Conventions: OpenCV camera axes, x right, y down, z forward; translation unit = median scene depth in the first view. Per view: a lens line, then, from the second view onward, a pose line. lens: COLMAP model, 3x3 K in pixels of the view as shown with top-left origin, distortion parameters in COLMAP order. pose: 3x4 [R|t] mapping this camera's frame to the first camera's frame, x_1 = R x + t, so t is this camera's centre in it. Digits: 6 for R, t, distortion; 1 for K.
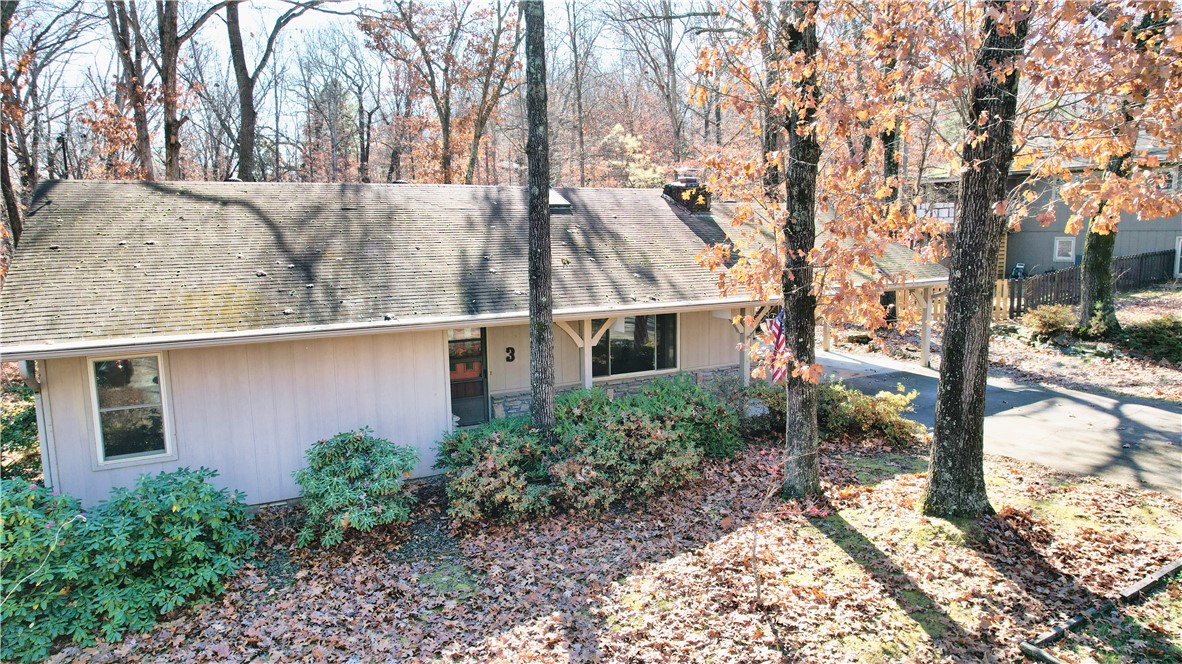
lens RADIAL K [[778.0, 0, 598.4], [0, 778.0, 334.9], [0, 0, 1]] dist [-0.078911, 0.059359]
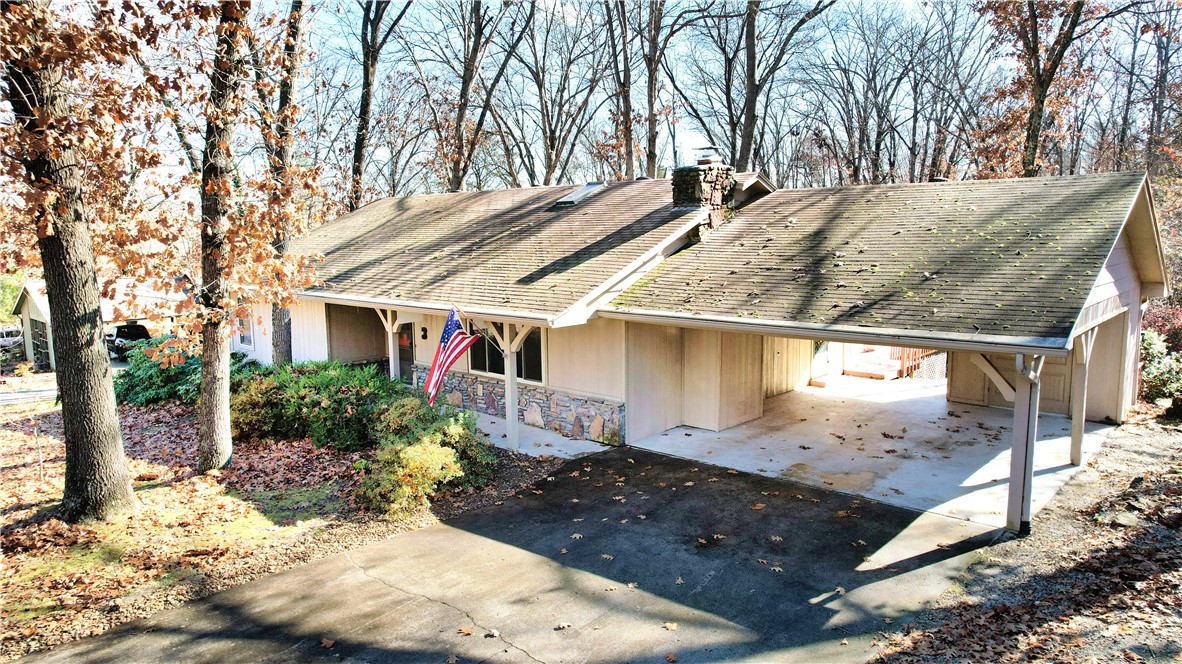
lens RADIAL K [[778.0, 0, 598.4], [0, 778.0, 334.9], [0, 0, 1]] dist [-0.078911, 0.059359]
pose [[0.299755, 0.136274, -0.944233, 1.590009], [-0.116165, 0.987594, 0.105655, -0.188269], [0.946917, 0.078017, 0.311866, 1.290657]]
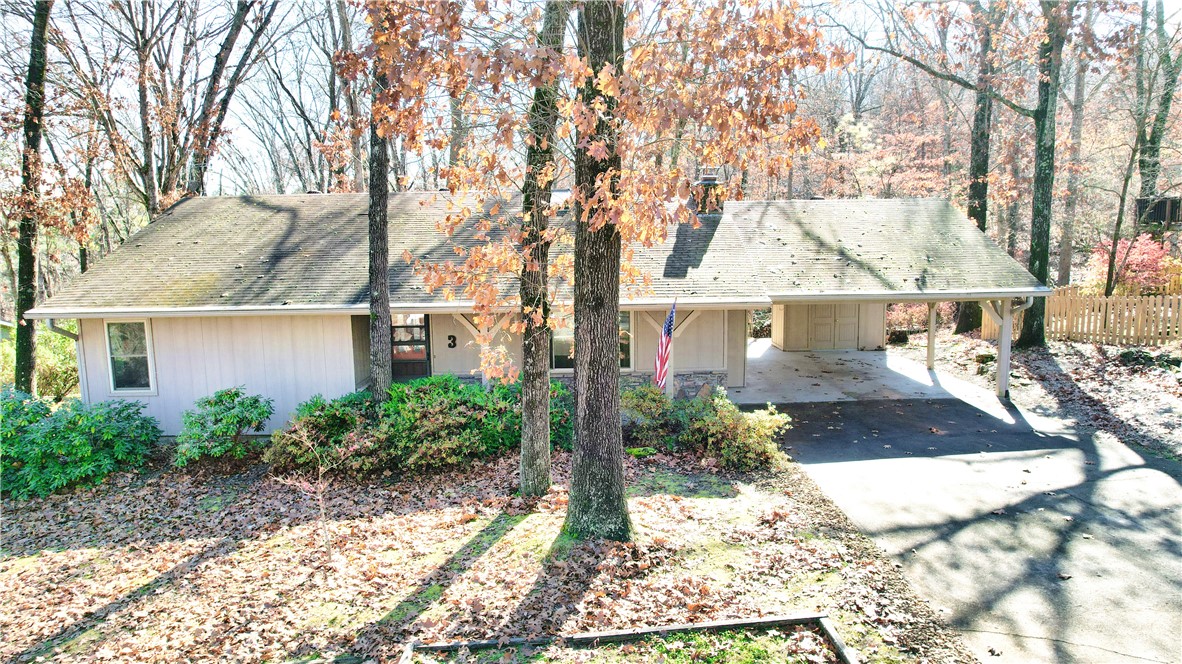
lens RADIAL K [[778.0, 0, 598.4], [0, 778.0, 334.9], [0, 0, 1]] dist [-0.078911, 0.059359]
pose [[0.878183, 0.066770, -0.473641, 0.899855], [-0.061266, 0.997755, 0.027061, -0.041886], [0.474384, 0.005253, 0.880302, 0.142868]]
